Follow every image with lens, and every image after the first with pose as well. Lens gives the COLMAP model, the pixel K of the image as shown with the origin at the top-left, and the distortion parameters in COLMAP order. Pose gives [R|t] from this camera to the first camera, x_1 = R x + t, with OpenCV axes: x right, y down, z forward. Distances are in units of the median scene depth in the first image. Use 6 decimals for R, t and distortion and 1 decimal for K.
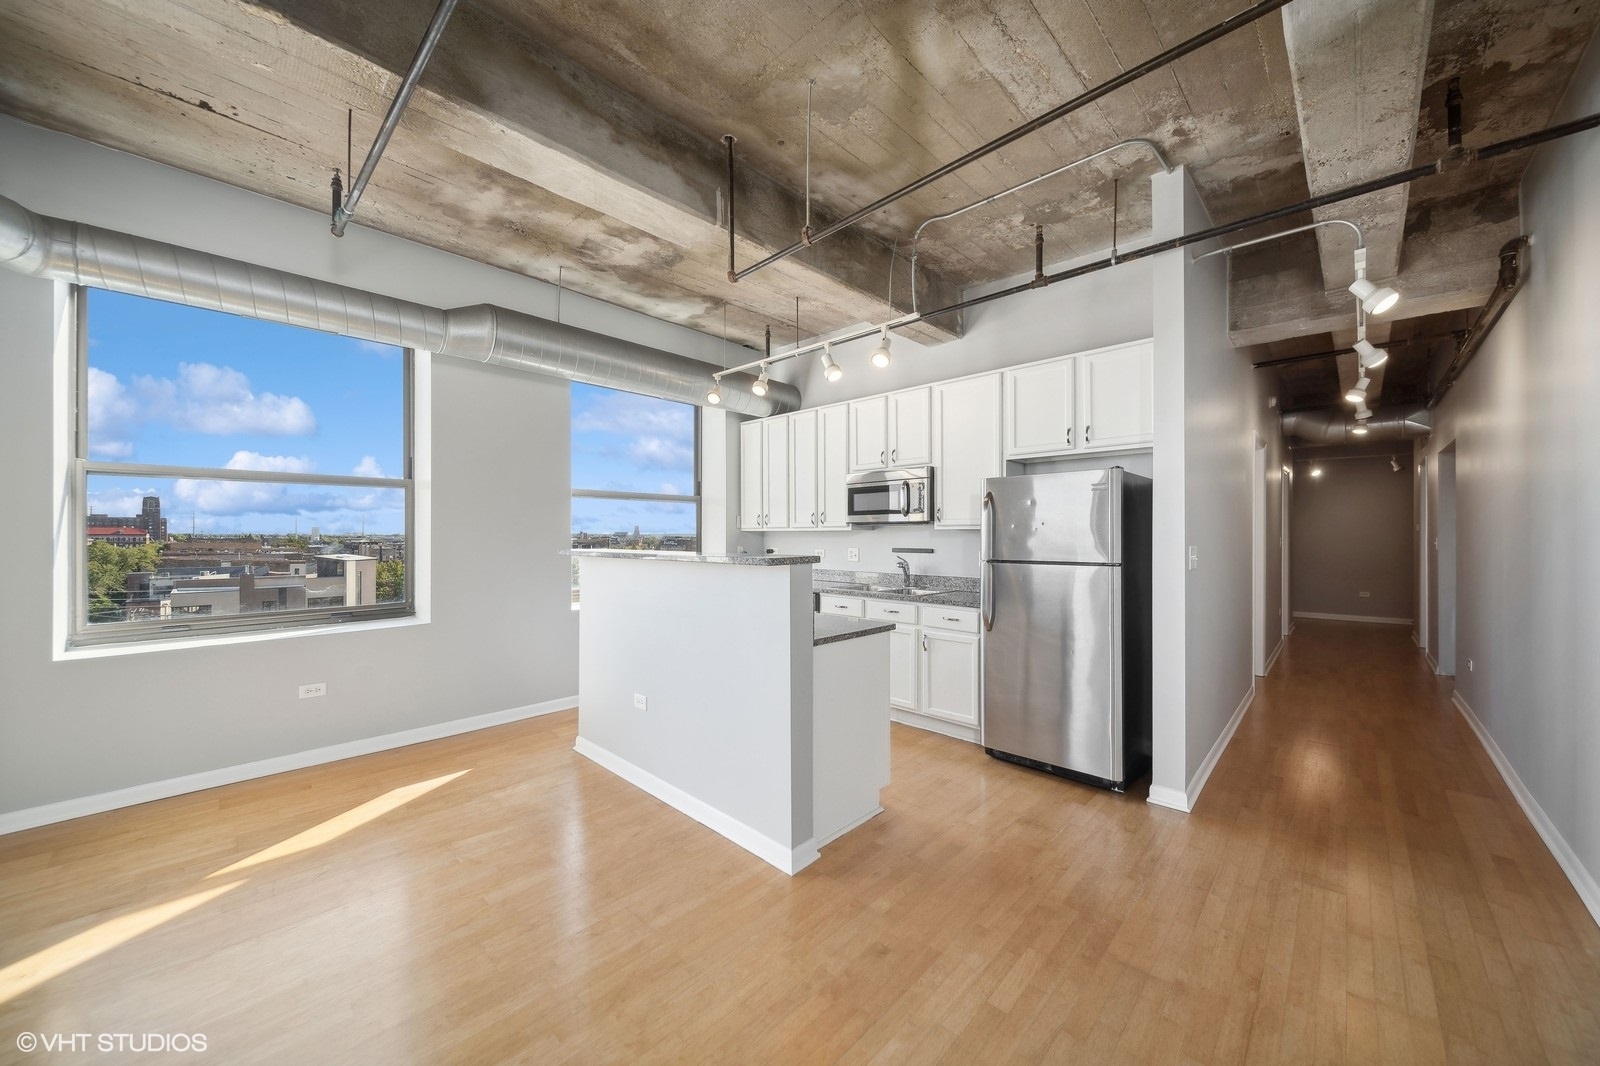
lens RADIAL K [[574.0, 0, 793.2], [0, 574.0, 533.0], [0, 0, 1]] dist [0.000761, -0.002199]
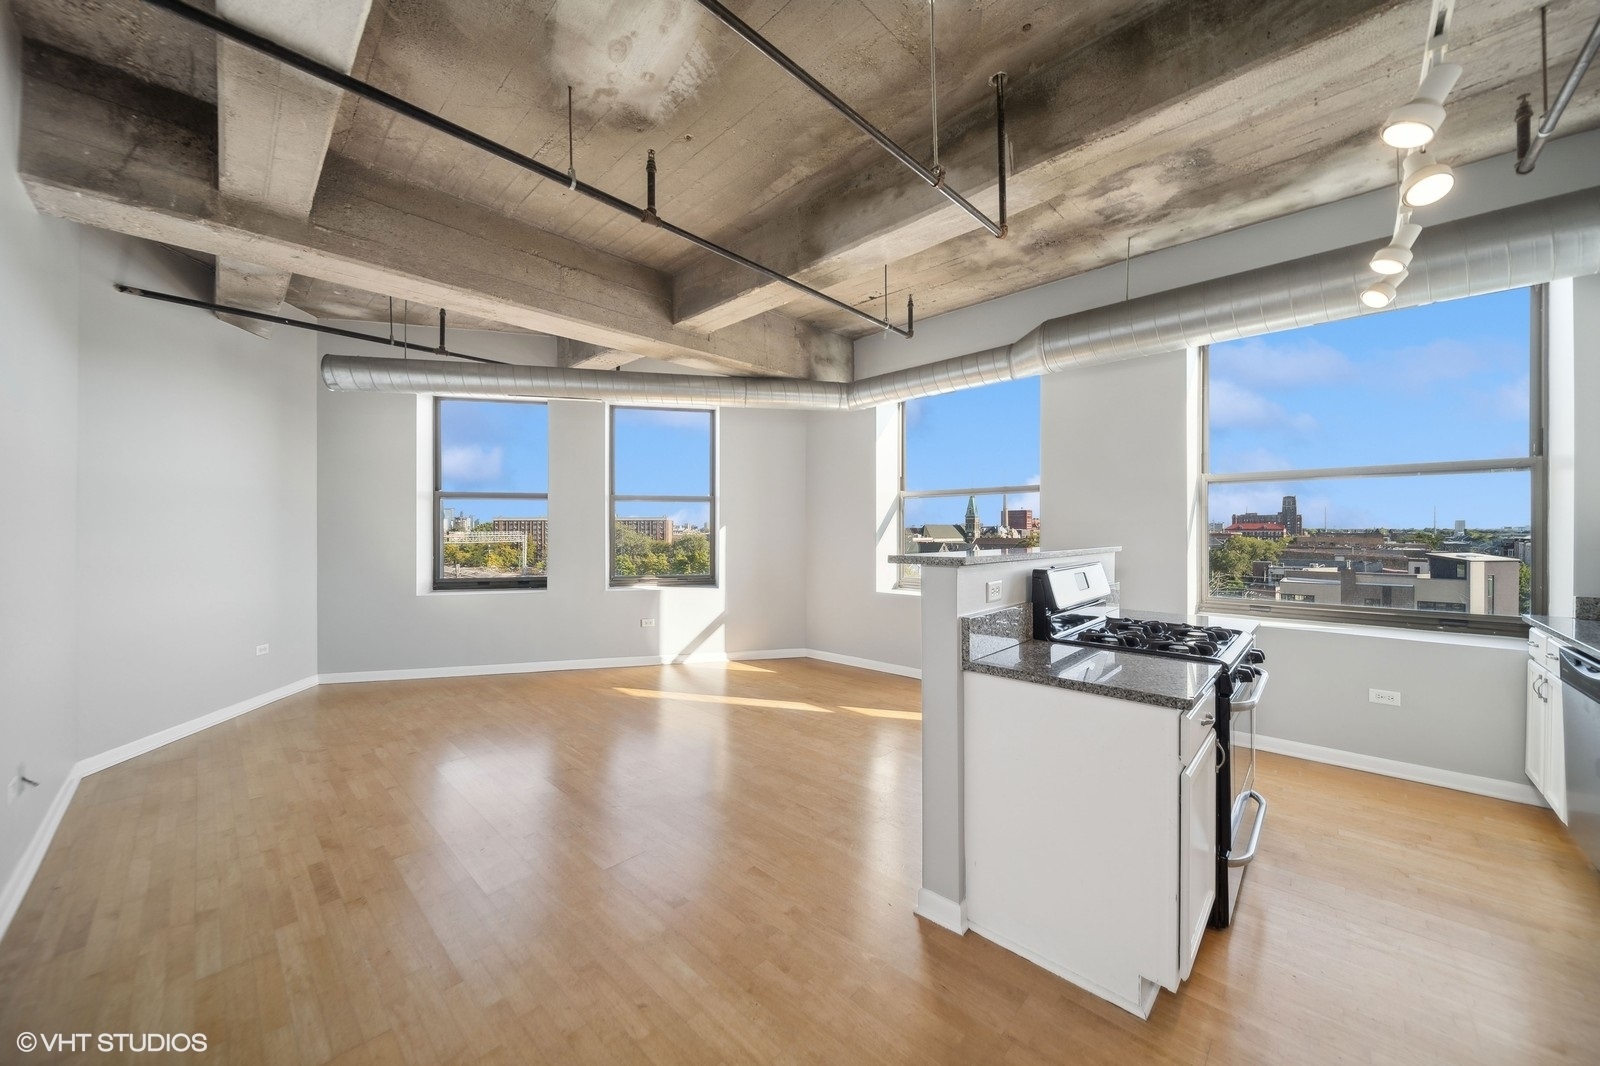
lens RADIAL K [[574.0, 0, 793.2], [0, 574.0, 533.0], [0, 0, 1]] dist [0.000761, -0.002199]
pose [[0.006564, 0.004382, -0.999969, 0.455992], [0.005196, 0.999977, 0.004417, -0.000864], [0.999965, -0.005225, 0.006541, 0.407904]]
